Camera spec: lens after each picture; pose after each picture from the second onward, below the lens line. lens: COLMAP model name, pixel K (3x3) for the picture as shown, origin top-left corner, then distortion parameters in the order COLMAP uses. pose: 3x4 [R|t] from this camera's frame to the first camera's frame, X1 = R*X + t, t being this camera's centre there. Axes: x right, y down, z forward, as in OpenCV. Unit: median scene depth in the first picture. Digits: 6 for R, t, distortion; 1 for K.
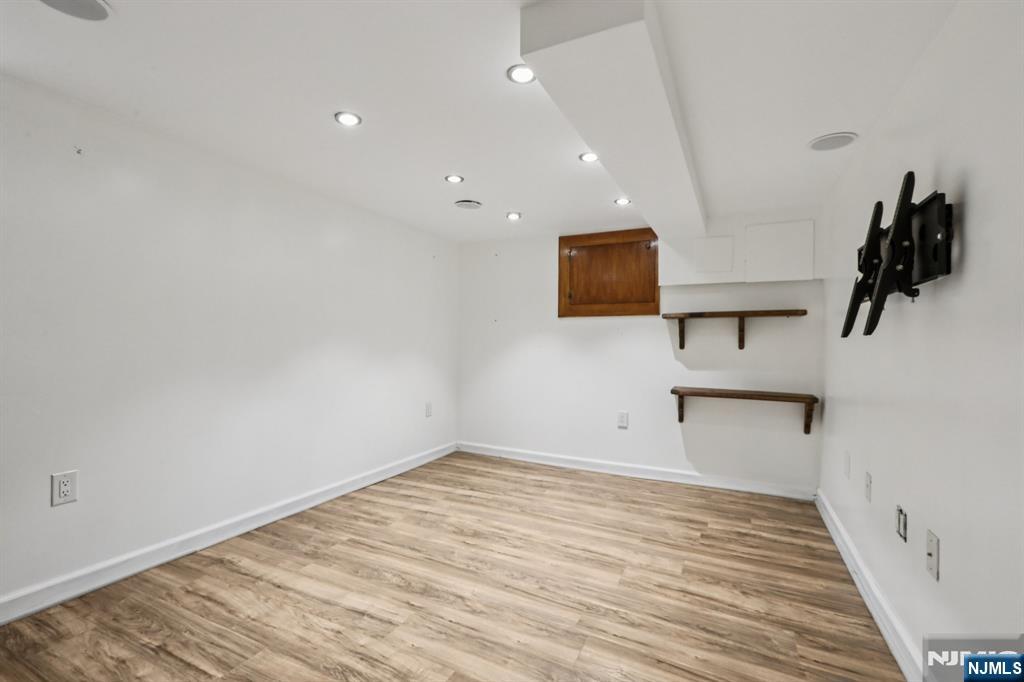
lens RADIAL K [[456.0, 0, 512.0], [0, 456.0, 341.0], [0, 0, 1]] dist [0.001312, 0.000550]
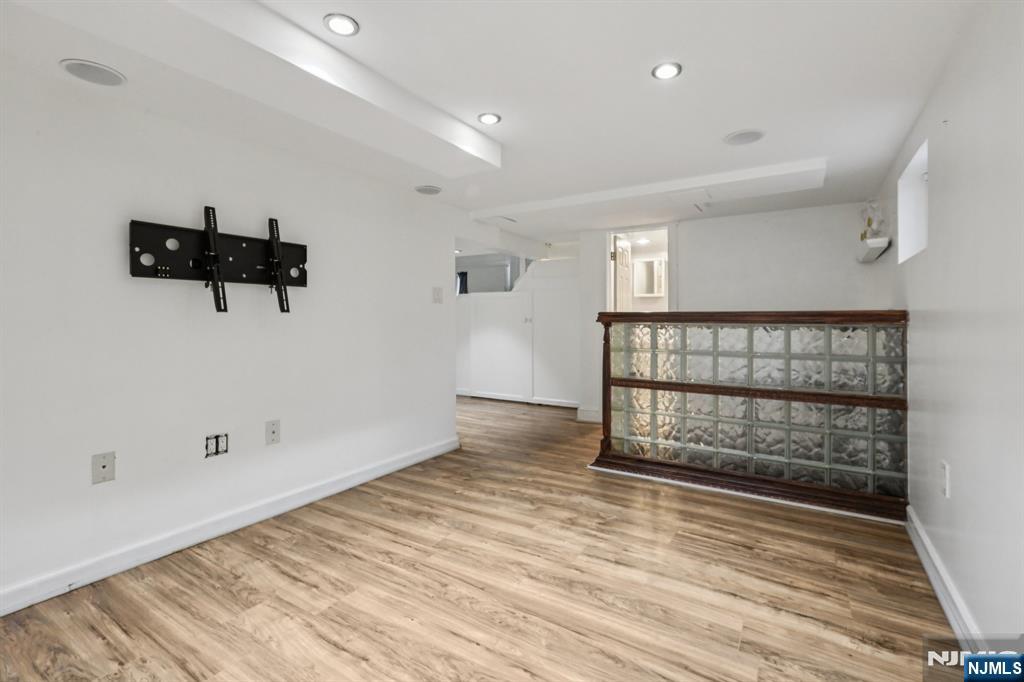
lens RADIAL K [[470.7, 0, 513.7], [0, 470.7, 321.7], [0, 0, 1]] dist [-0.000860, 0.001302]
pose [[-0.993629, -0.016339, 0.111513, -0.171621], [-0.016039, 0.999865, 0.003582, 0.001839], [-0.111556, 0.001771, -0.993757, 1.949662]]
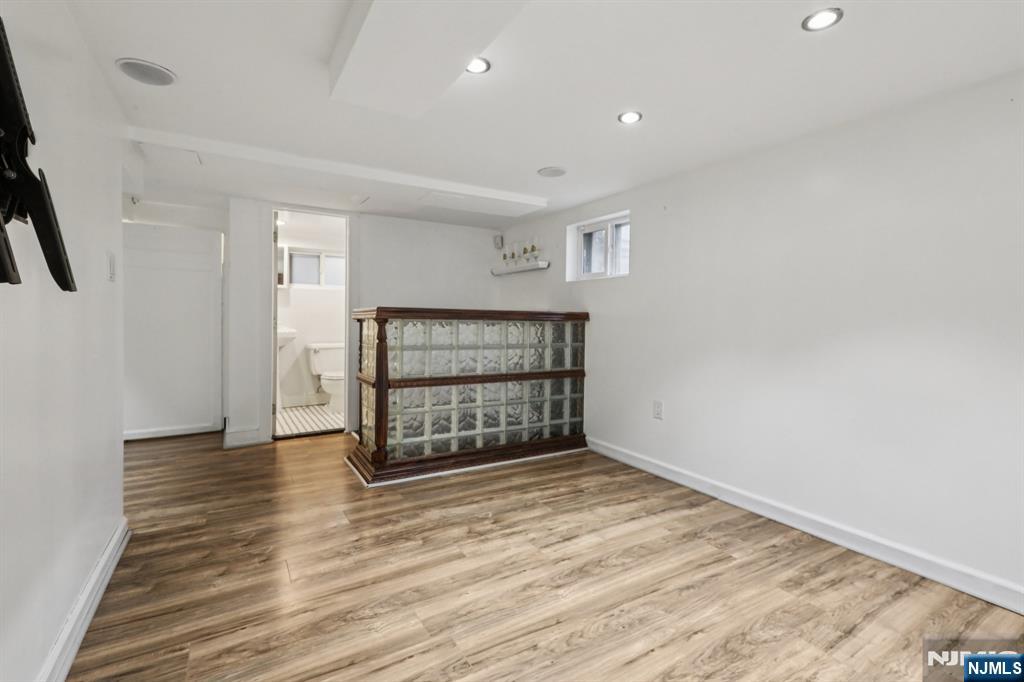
lens RADIAL K [[470.7, 0, 513.7], [0, 470.7, 321.7], [0, 0, 1]] dist [-0.000860, 0.001302]
pose [[-0.536962, -0.017120, -0.843433, 0.749512], [-0.021305, 0.999750, -0.006730, 0.015842], [0.843338, 0.014355, -0.537192, 1.389891]]
